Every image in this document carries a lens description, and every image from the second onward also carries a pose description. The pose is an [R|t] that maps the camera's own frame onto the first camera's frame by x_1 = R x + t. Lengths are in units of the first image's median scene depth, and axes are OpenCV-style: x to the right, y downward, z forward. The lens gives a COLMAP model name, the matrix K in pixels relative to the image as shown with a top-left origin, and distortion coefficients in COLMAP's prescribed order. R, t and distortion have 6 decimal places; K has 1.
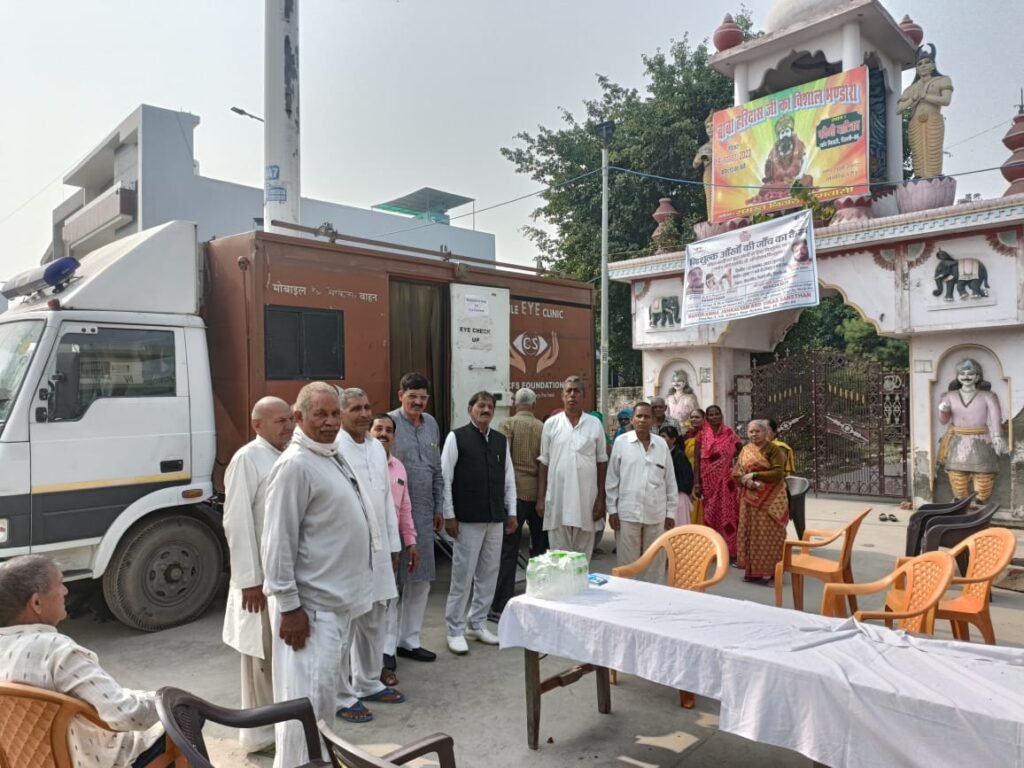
lens RADIAL K [[745.3, 0, 512.0], [0, 745.3, 384.0], [0, 0, 1]] dist [0.046117, -0.078223]
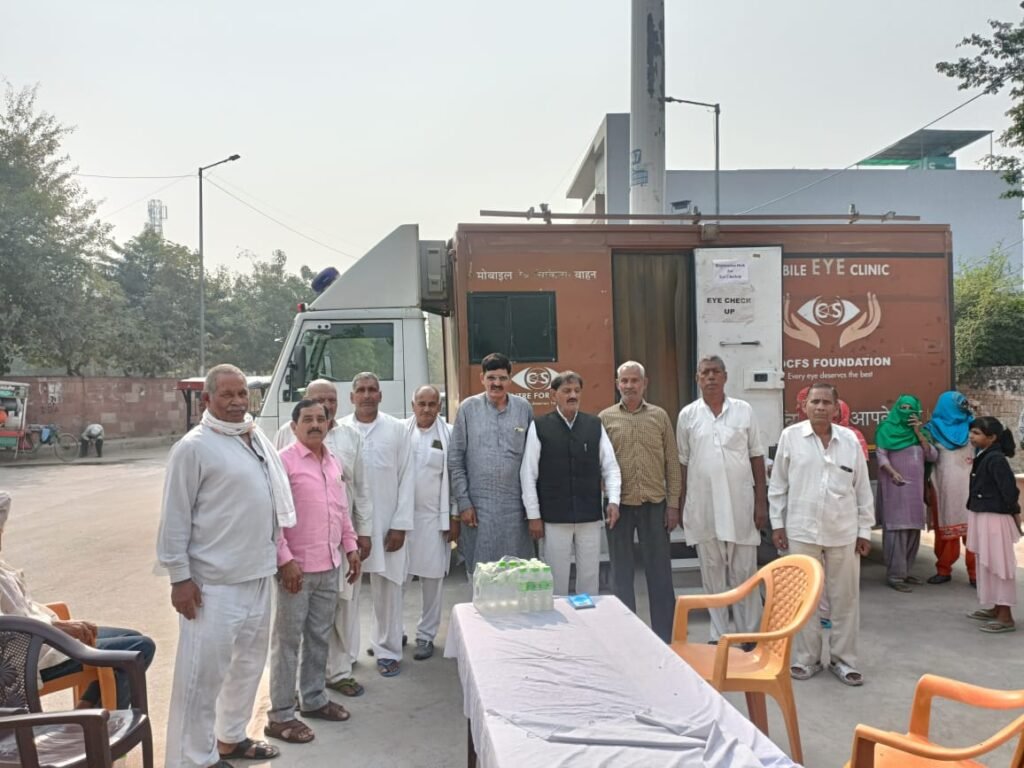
lens RADIAL K [[746.9, 0, 495.6], [0, 746.9, 382.9], [0, 0, 1]] dist [0.050399, -0.045460]
pose [[0.769008, -0.006580, -0.639205, 0.269099], [0.019543, 0.999722, 0.013221, 0.005770], [0.638940, -0.022659, 0.768922, 0.151080]]
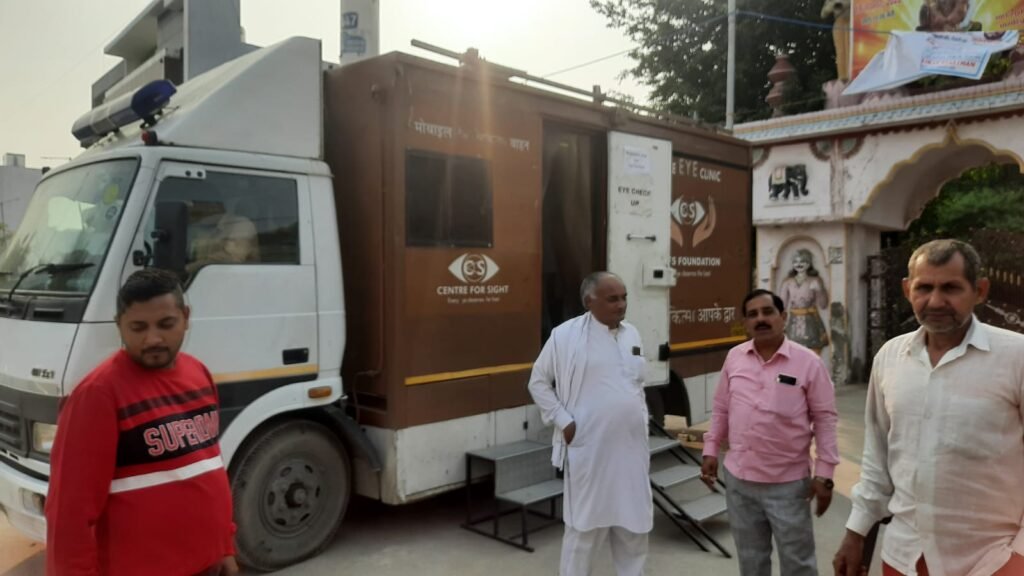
lens RADIAL K [[756.8, 0, 512.0], [0, 756.8, 288.0], [0, 0, 1]] dist [-0.004079, -0.004920]
pose [[0.999178, 0.013796, -0.038130, -0.136489], [-0.012744, 0.999536, 0.027677, 0.010641], [0.038494, -0.027168, 0.998889, 0.161198]]
